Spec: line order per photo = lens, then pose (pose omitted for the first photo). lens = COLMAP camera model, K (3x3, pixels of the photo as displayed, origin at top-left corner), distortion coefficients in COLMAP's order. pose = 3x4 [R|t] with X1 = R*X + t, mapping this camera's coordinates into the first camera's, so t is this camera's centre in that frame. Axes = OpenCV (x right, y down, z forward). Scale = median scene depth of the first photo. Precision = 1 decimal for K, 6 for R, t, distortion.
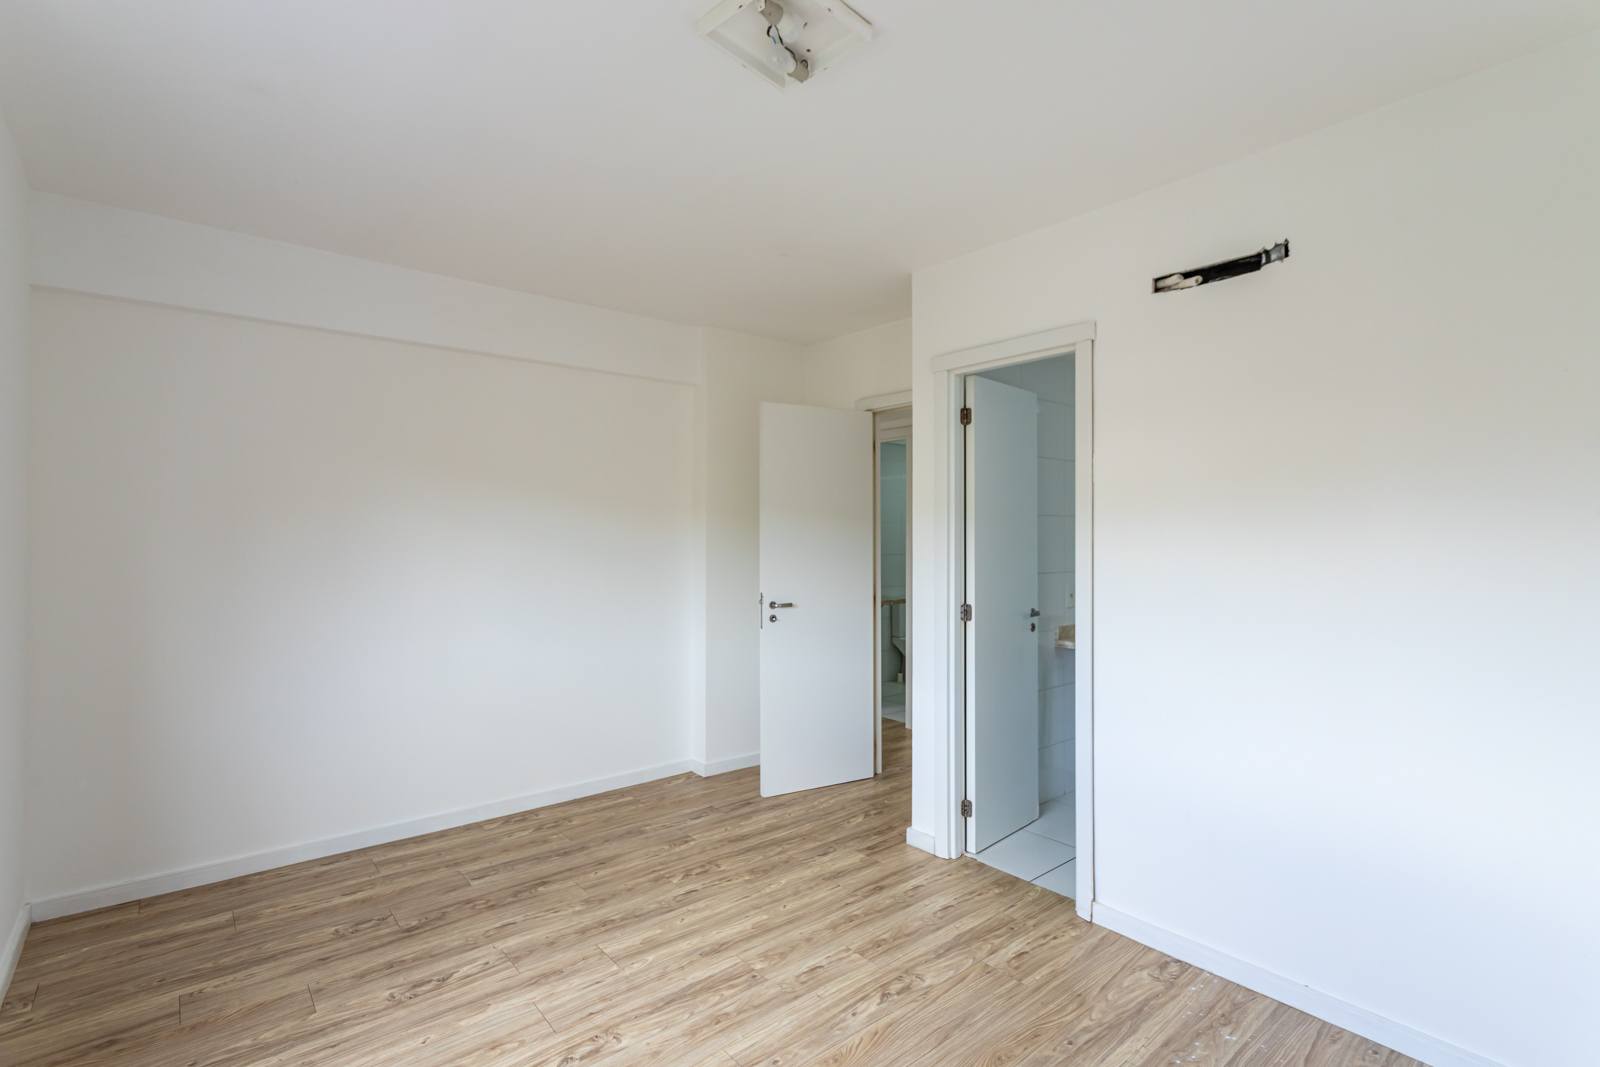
lens RADIAL K [[759.9, 0, 797.6], [0, 759.9, 564.8], [0, 0, 1]] dist [-0.001636, 0.001613]
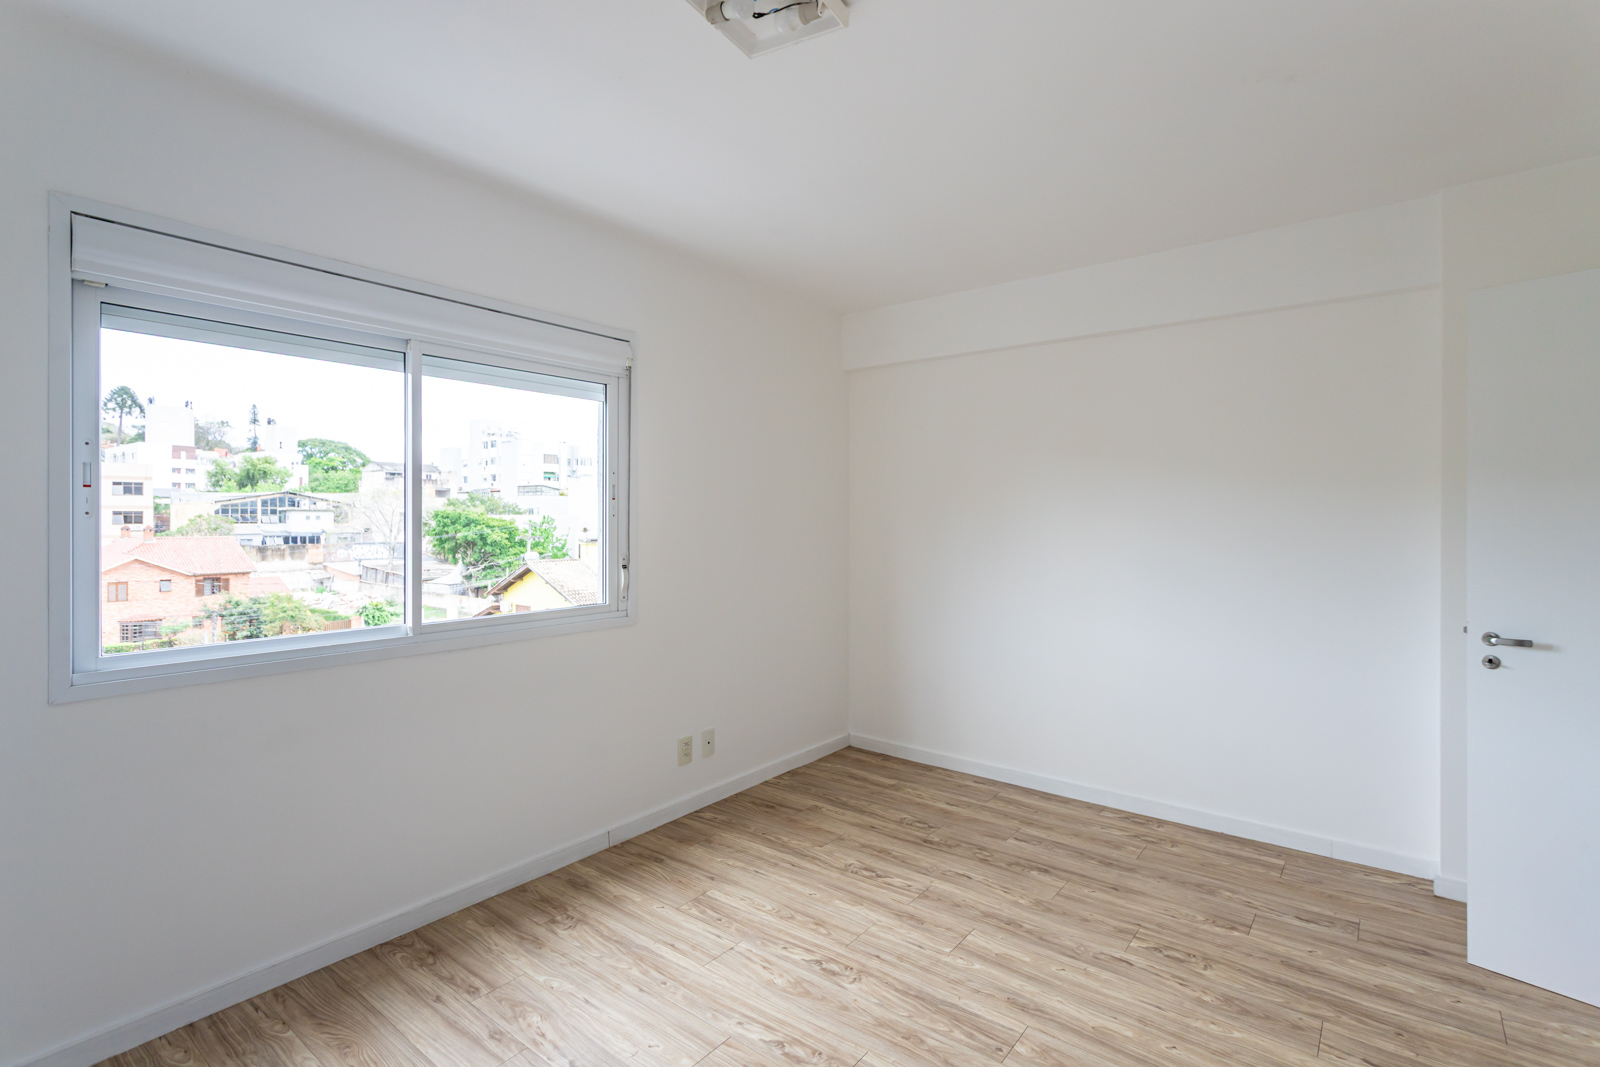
lens RADIAL K [[759.9, 0, 796.6], [0, 759.9, 545.5], [0, 0, 1]] dist [-0.001636, 0.001613]
pose [[0.203741, 0.038794, -0.978256, 0.554115], [-0.043556, 0.998584, 0.030529, -0.015194], [0.978055, 0.036389, 0.205142, 0.483913]]
